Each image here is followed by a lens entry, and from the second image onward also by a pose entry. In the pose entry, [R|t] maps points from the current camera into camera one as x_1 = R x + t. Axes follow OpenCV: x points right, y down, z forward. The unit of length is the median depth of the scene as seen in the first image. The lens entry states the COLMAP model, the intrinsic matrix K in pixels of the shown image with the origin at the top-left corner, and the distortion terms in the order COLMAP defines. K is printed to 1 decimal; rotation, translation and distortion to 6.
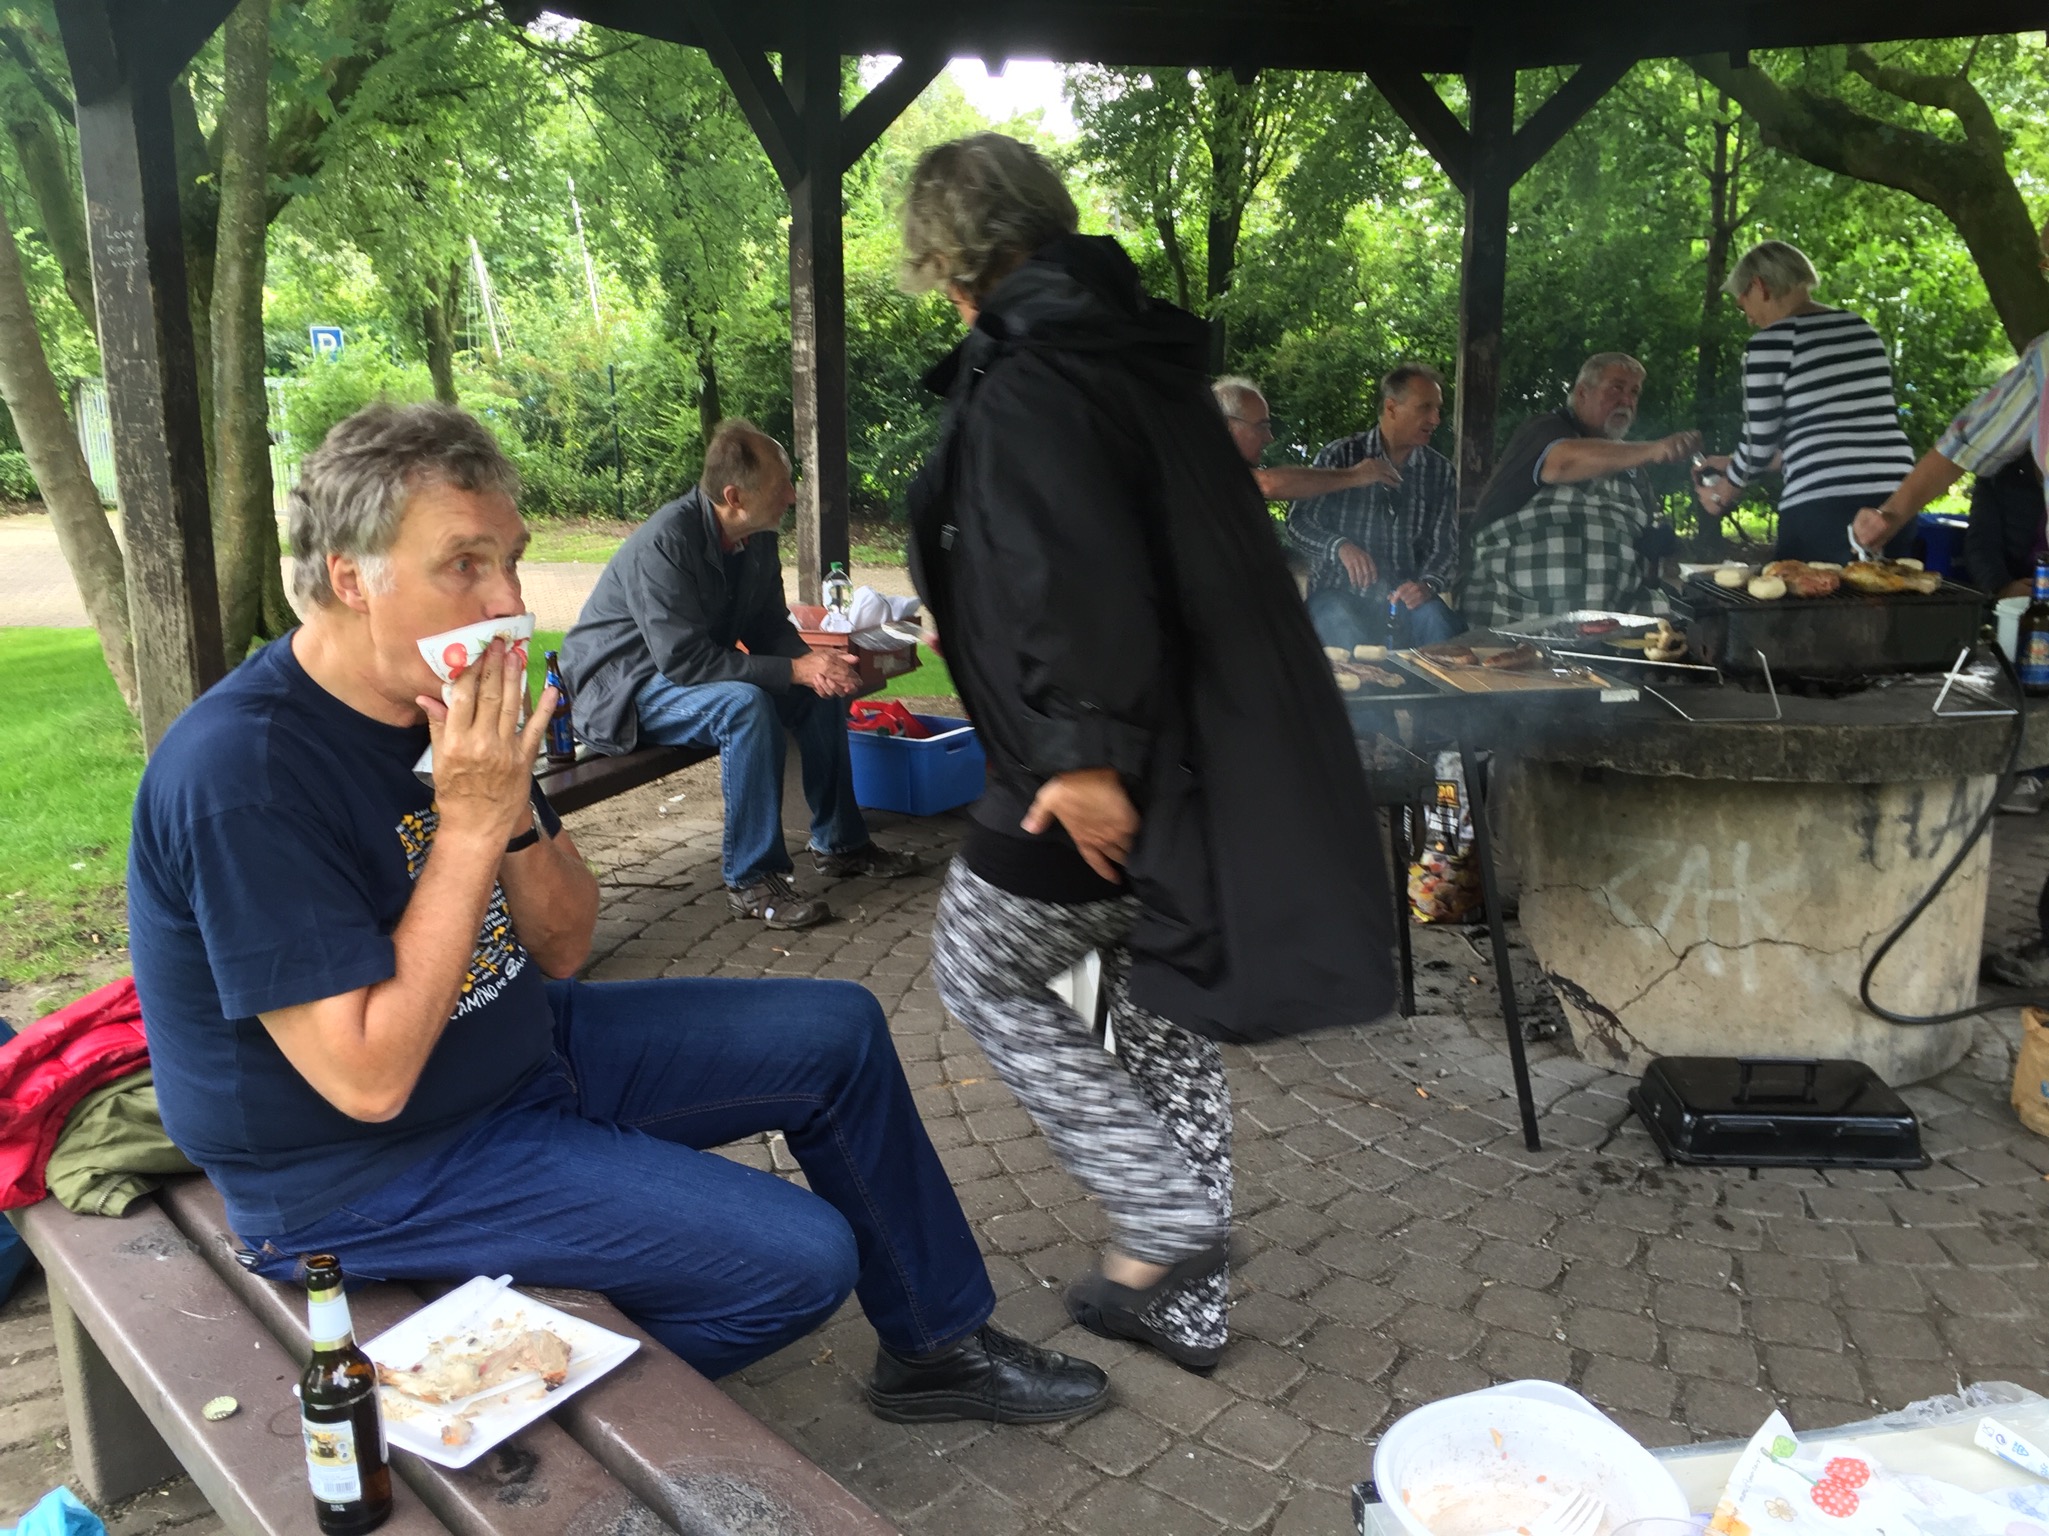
lens RADIAL K [[1748.1, 0, 1019.2], [0, 1748.1, 773.6], [0, 0, 1]] dist [0.084360, -0.120491]
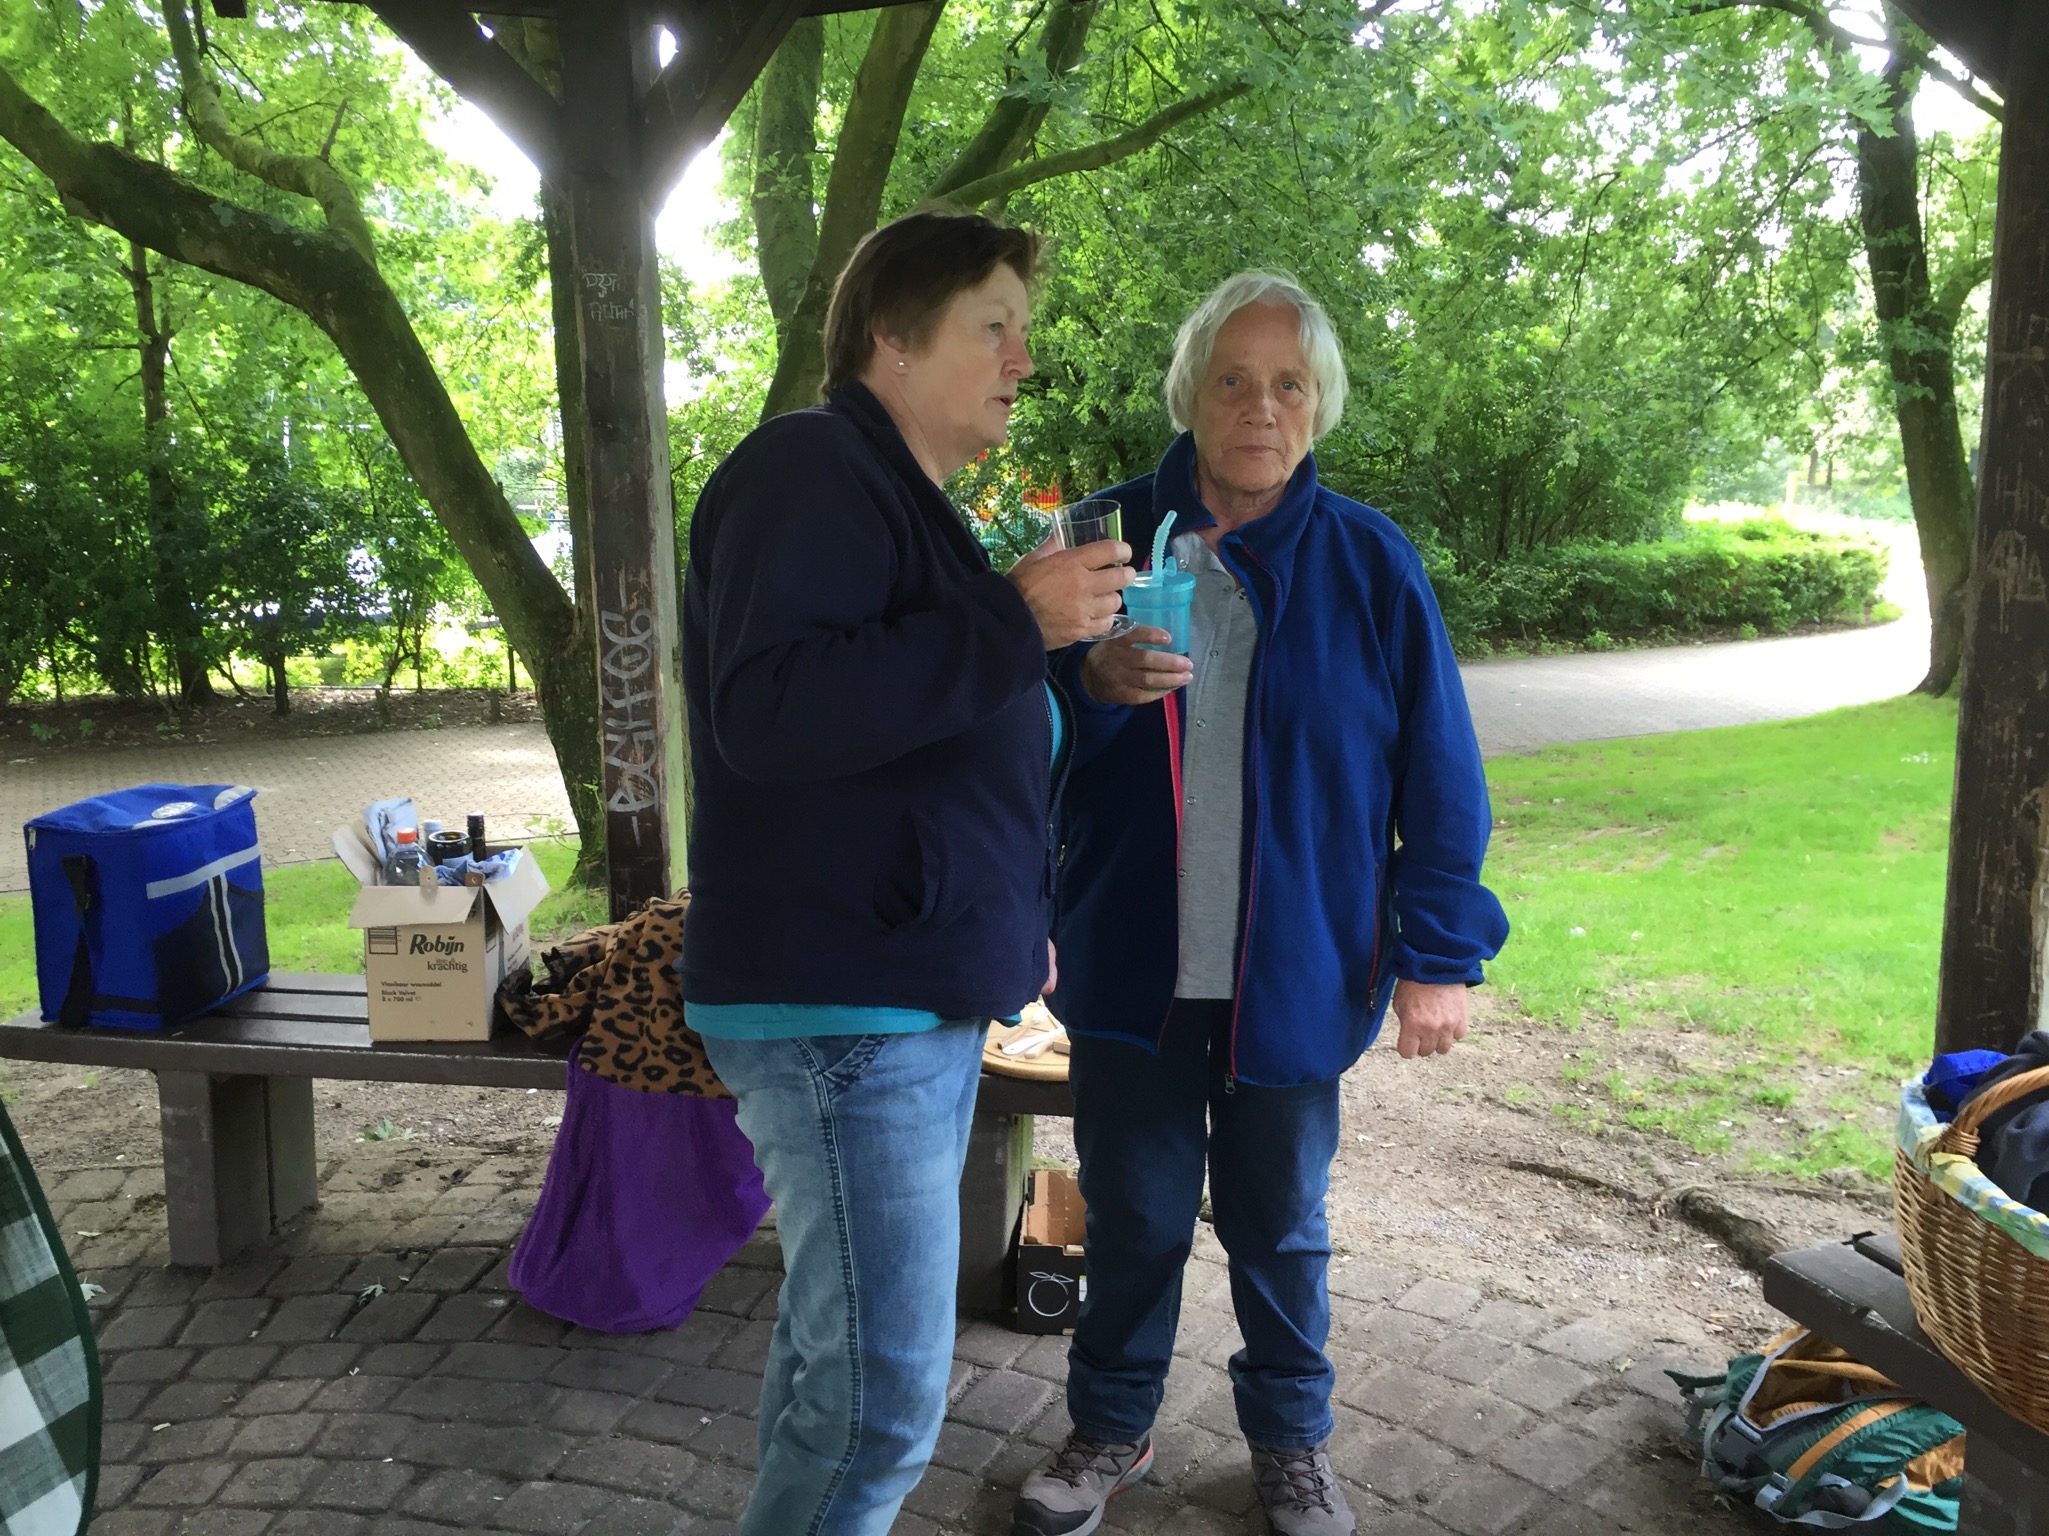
lens RADIAL K [[1765.0, 0, 1021.2], [0, 1765.0, 765.3], [0, 0, 1]] dist [0.082324, -0.119464]
pose [[0.726334, -0.104526, 0.679348, 0.478343], [0.153438, 0.988085, -0.012022, -0.148213], [-0.669997, 0.112970, 0.733718, 0.553296]]
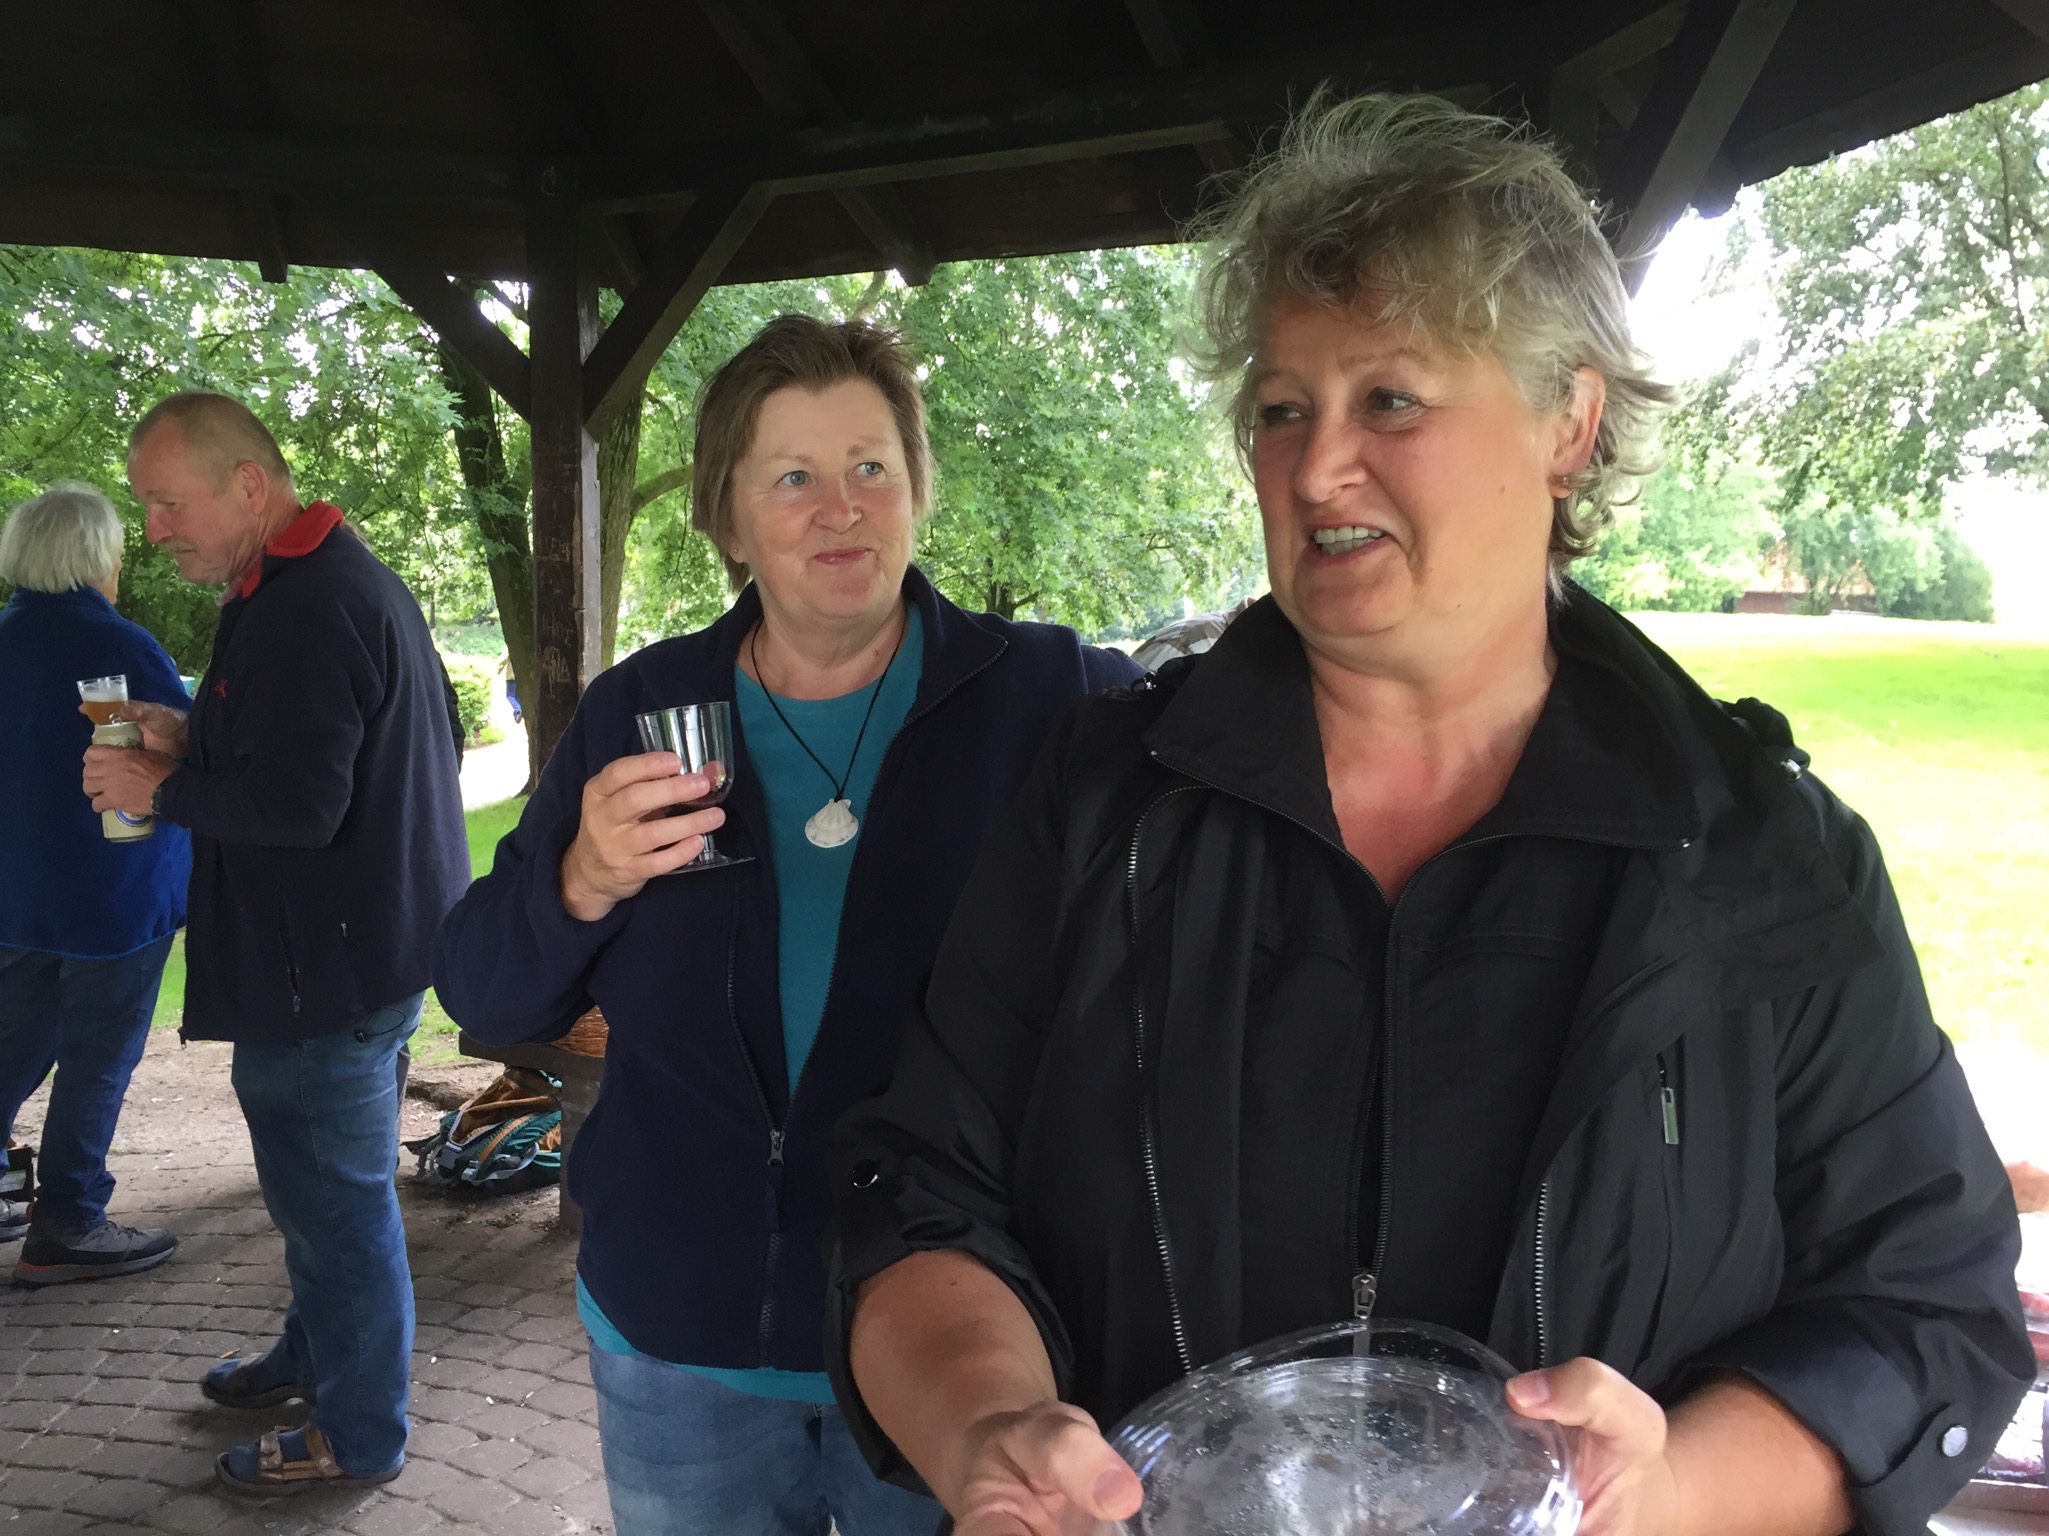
lens RADIAL K [[1760.7, 0, 1024.5], [0, 1760.7, 768.0], [0, 0, 1]] dist [0.095924, -0.123000]
pose [[0.072041, -0.072787, 0.994742, 0.027831], [0.206736, 0.976764, 0.056499, -0.108518], [-0.975741, 0.201579, 0.085415, 0.388577]]
